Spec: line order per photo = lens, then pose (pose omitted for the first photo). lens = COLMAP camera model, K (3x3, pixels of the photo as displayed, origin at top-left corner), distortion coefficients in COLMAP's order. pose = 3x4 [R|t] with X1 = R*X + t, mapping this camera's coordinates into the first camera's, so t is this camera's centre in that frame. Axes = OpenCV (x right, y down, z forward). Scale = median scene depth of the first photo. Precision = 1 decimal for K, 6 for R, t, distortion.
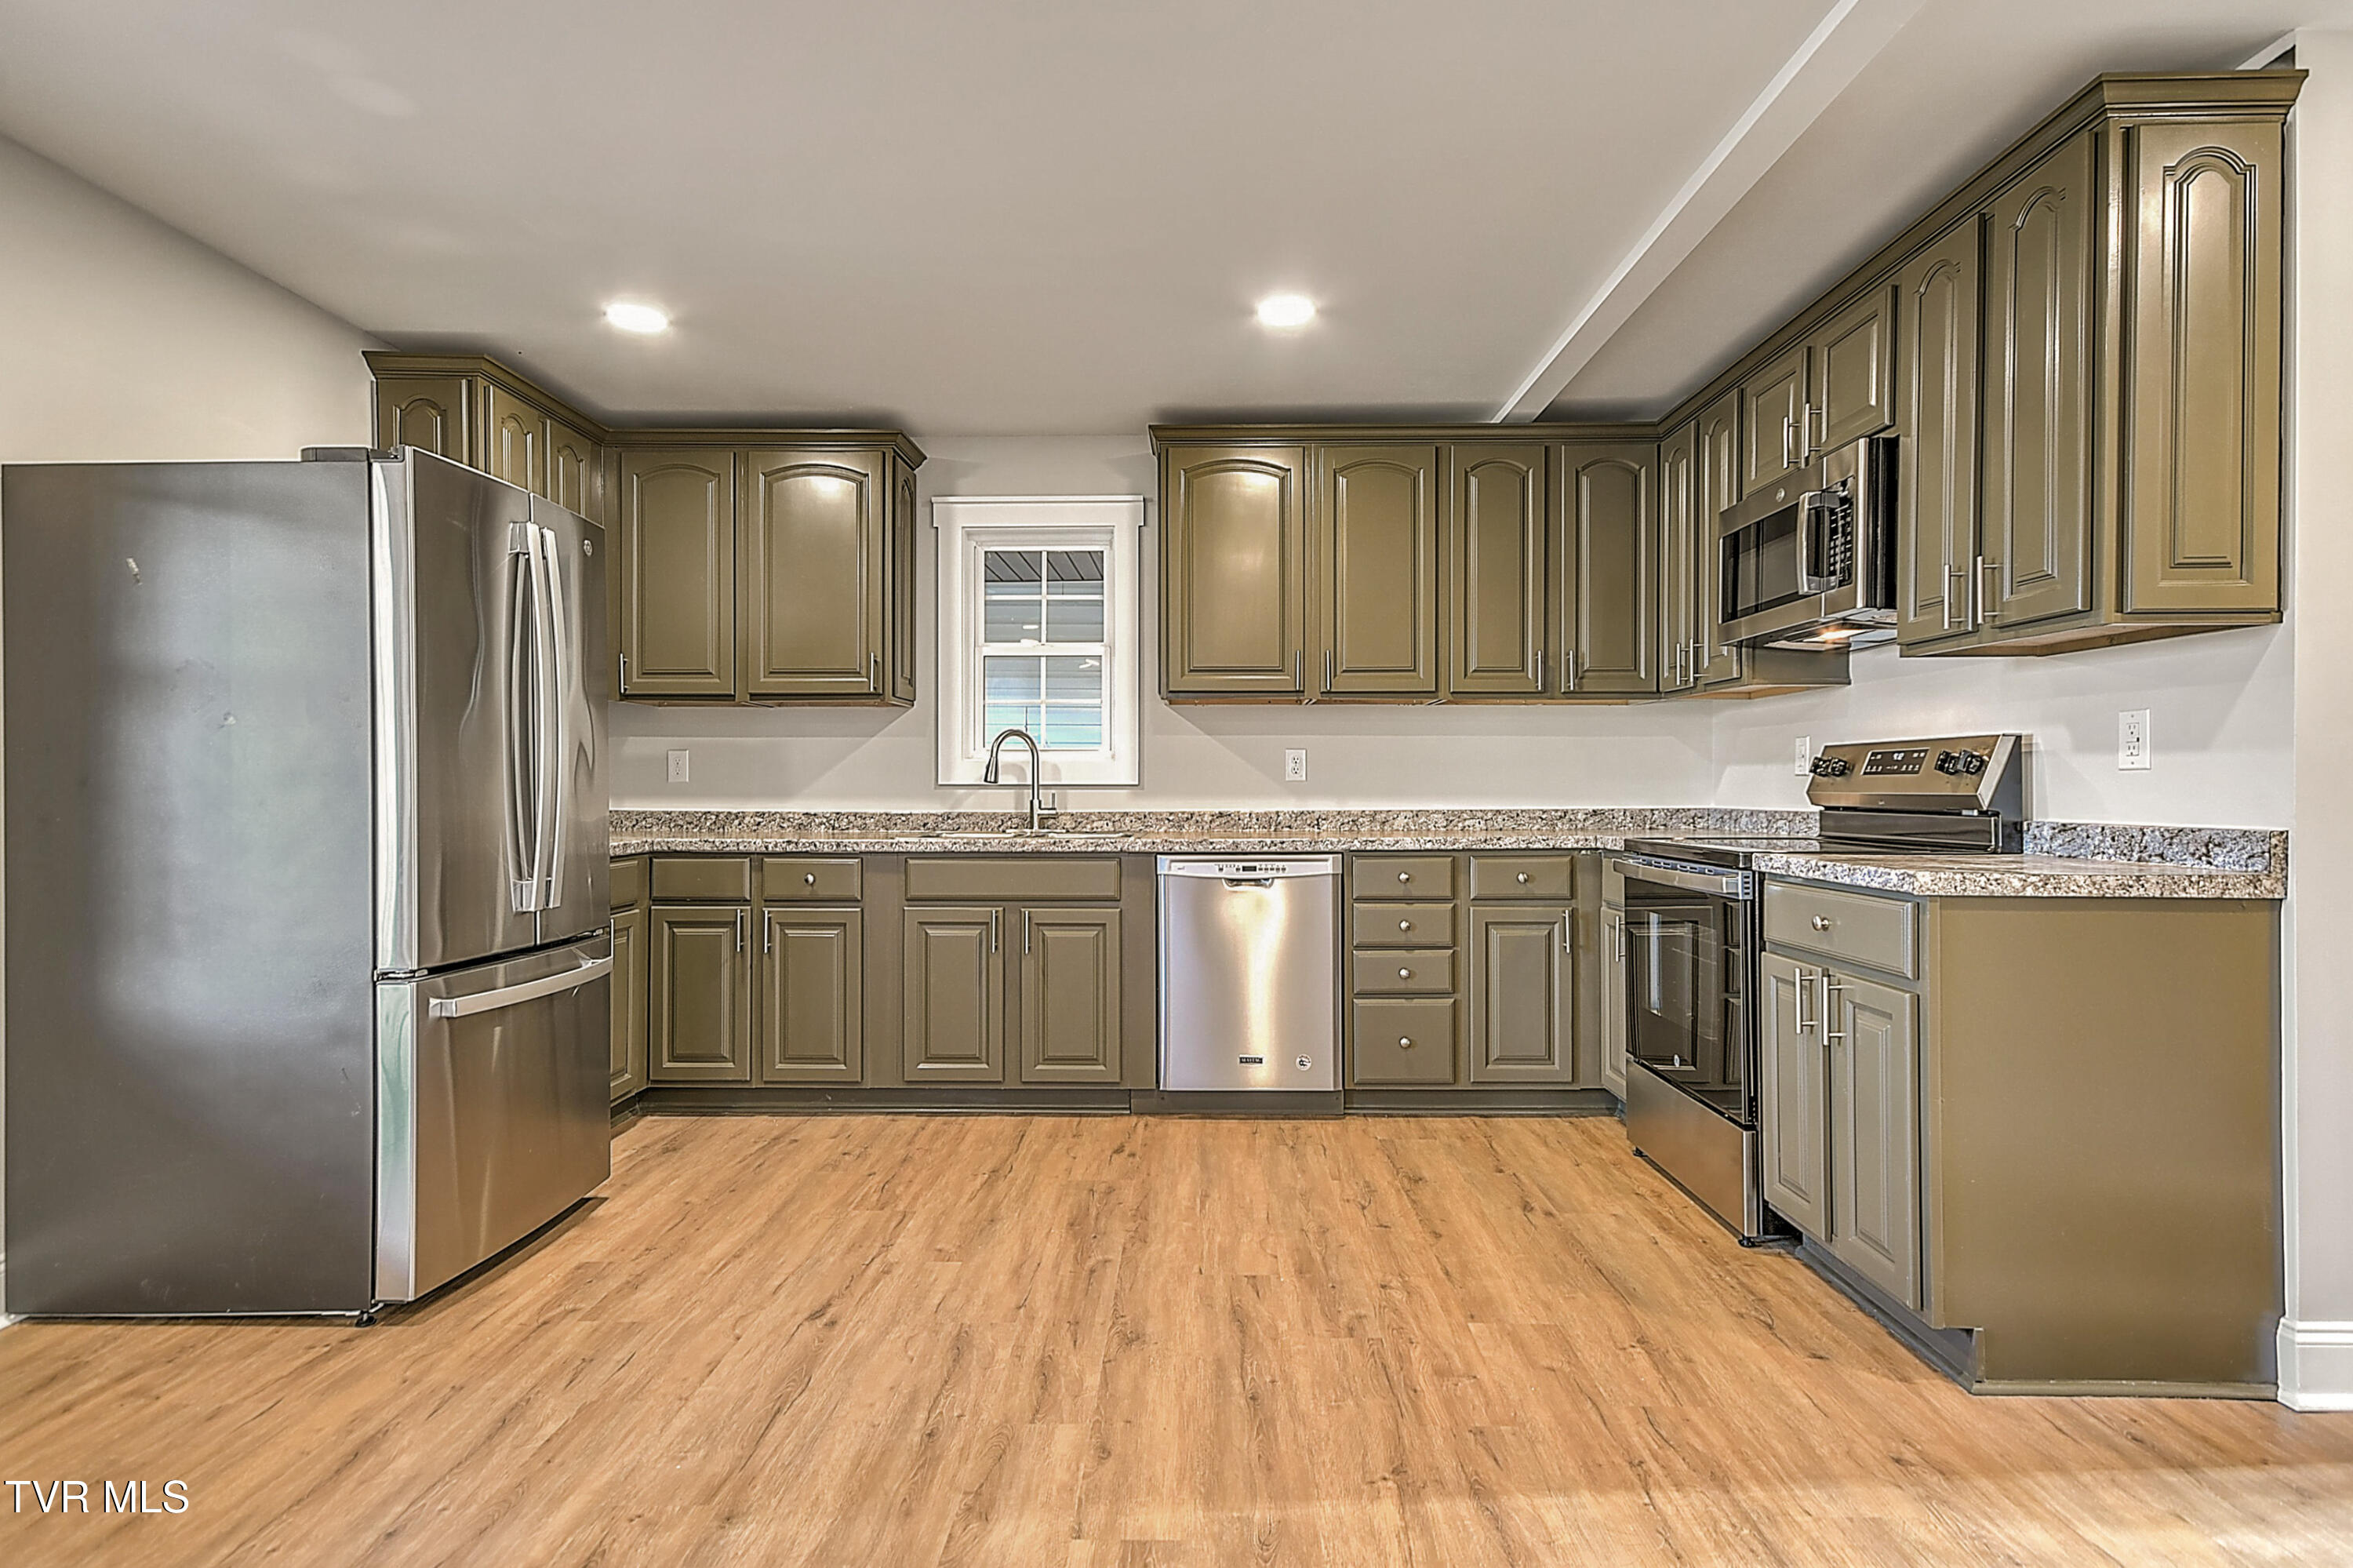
lens RADIAL K [[1179.4, 0, 1172.1], [0, 1179.4, 780.3], [0, 0, 1]] dist [0.023703, 0.000129]
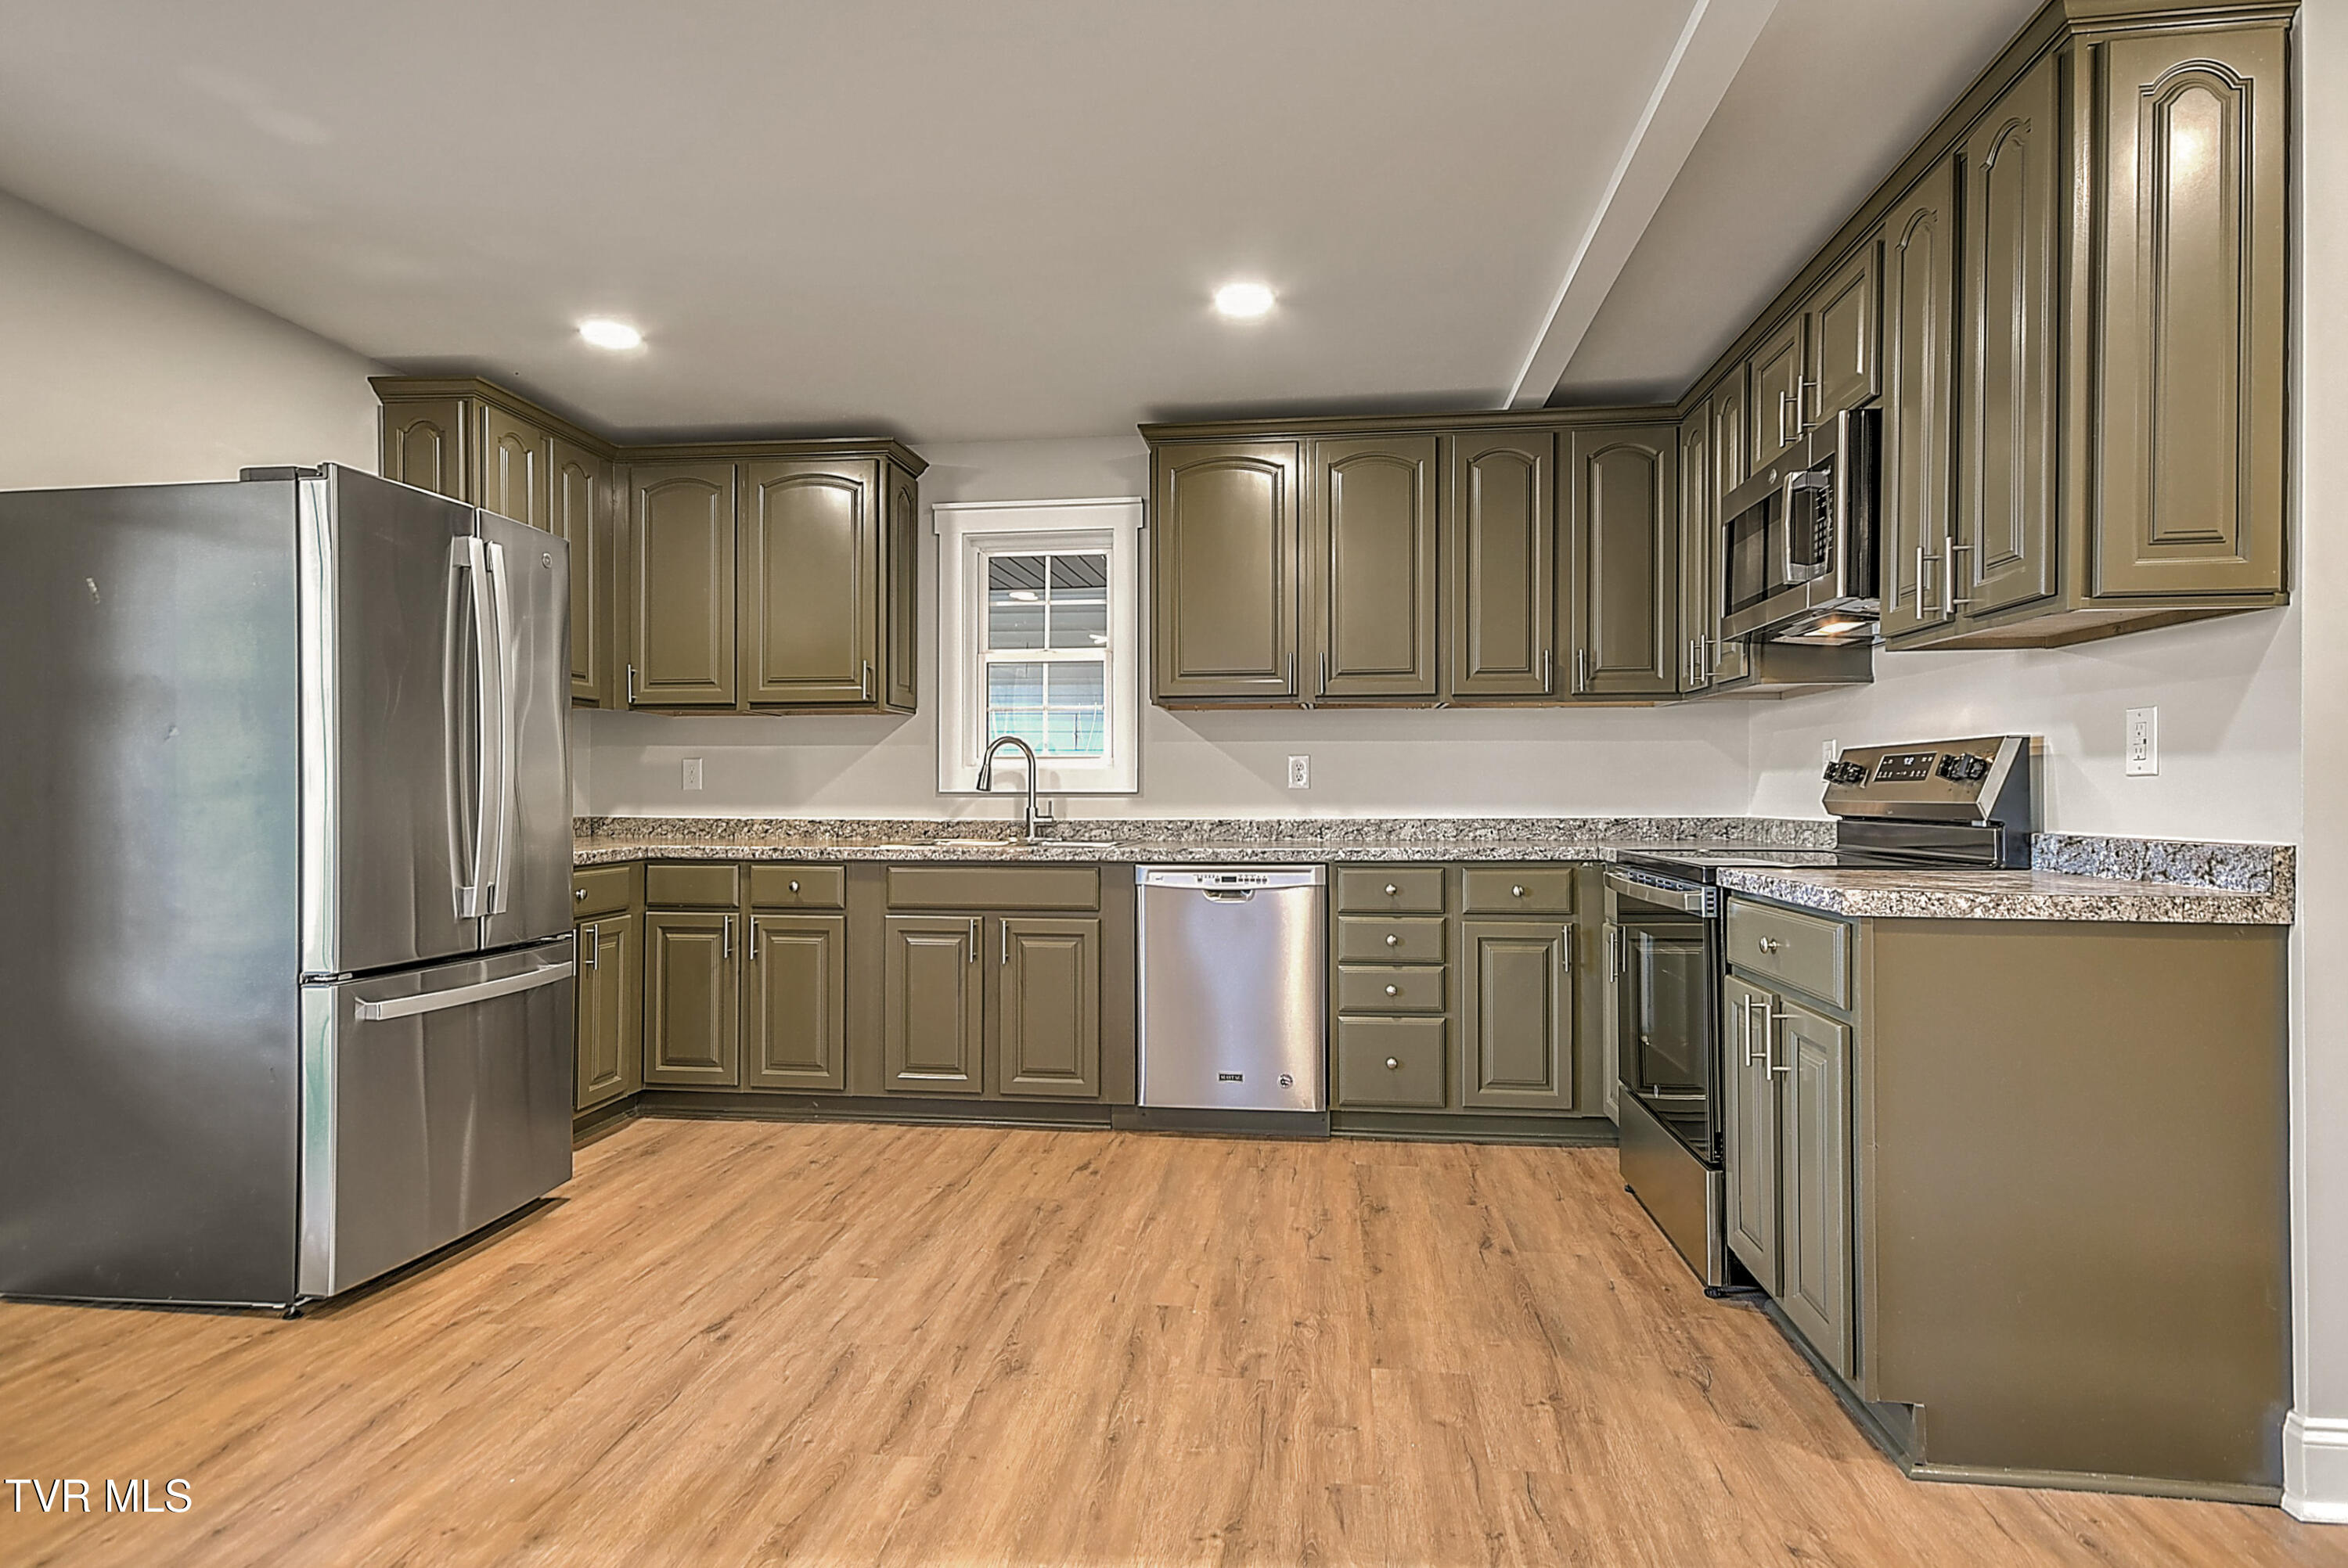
lens RADIAL K [[1182.5, 0, 1174.0], [0, 1182.5, 784.0], [0, 0, 1]] dist [0.022996, -0.000557]
pose [[0.994644, -0.001078, -0.103357, 0.137625], [0.000771, 0.999995, -0.003011, -0.000376], [0.103359, 0.002915, 0.994640, 0.035975]]
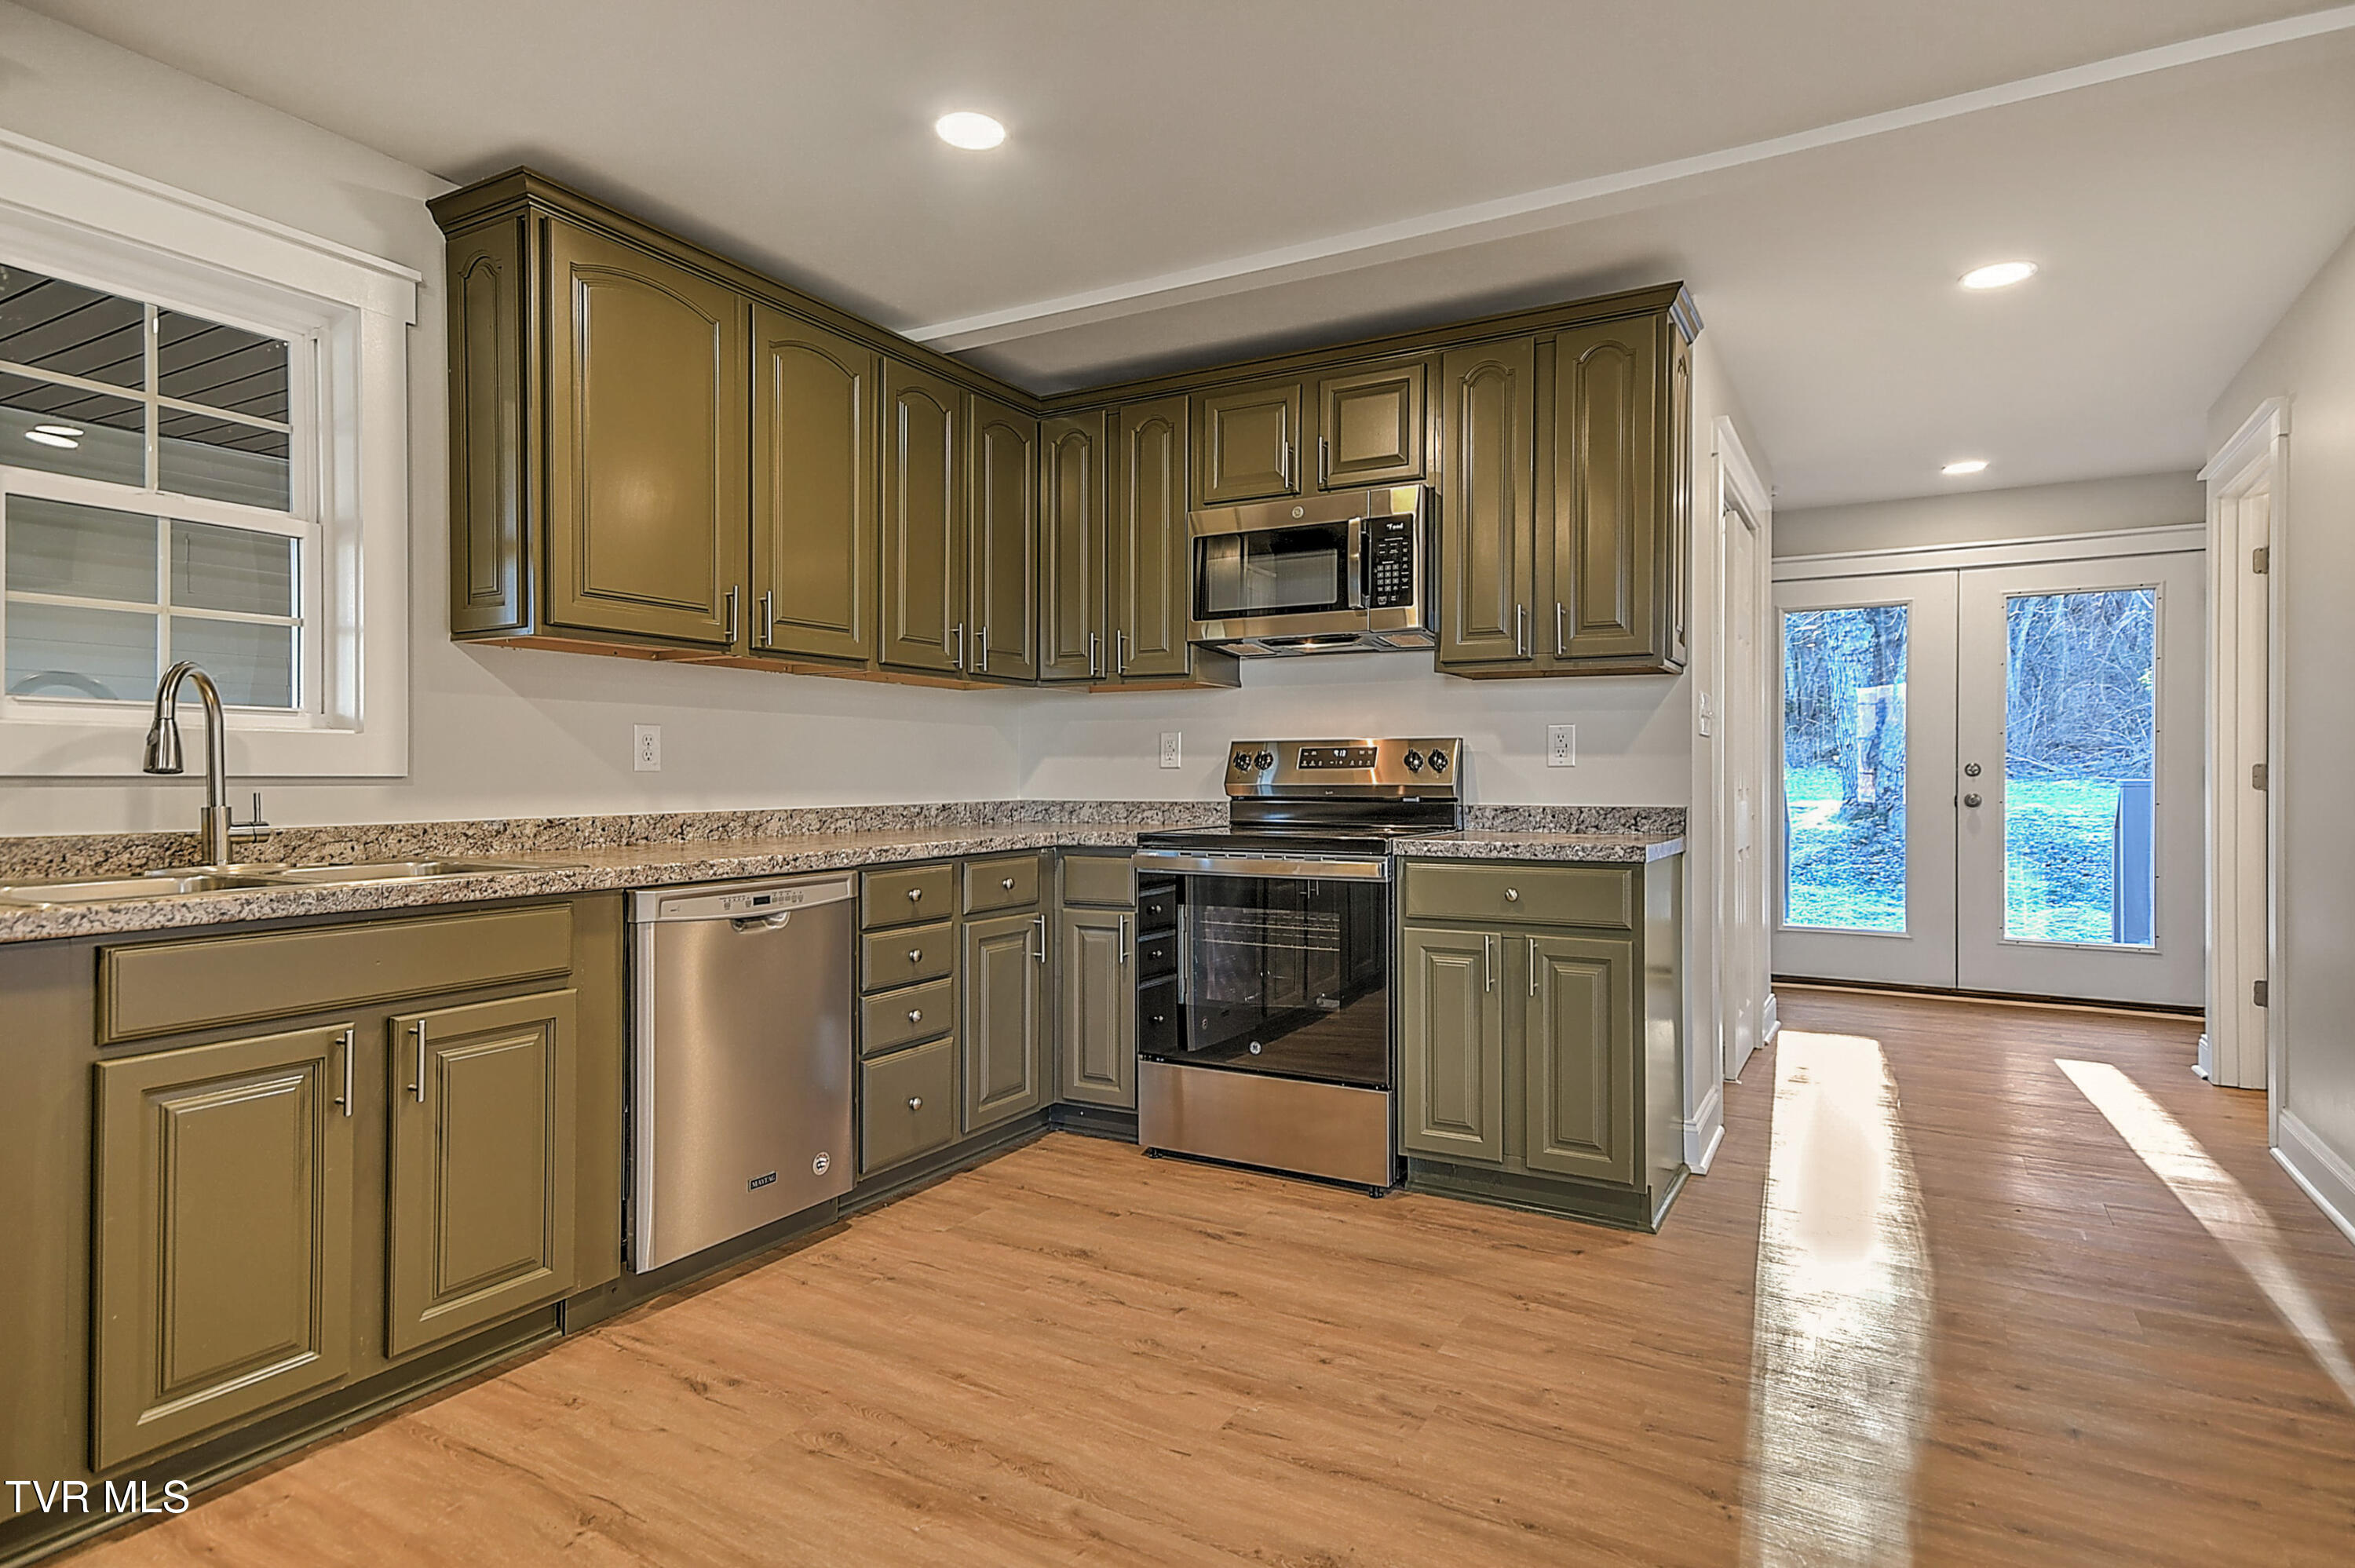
lens RADIAL K [[1248.4, 0, 1178.9], [0, 1248.4, 775.5], [0, 0, 1]] dist [0.020793, 0.000617]
pose [[0.475784, 0.001492, 0.879561, -0.516760], [-0.004529, 0.999989, 0.000753, 0.001643], [-0.879550, -0.004341, 0.475786, 0.509556]]
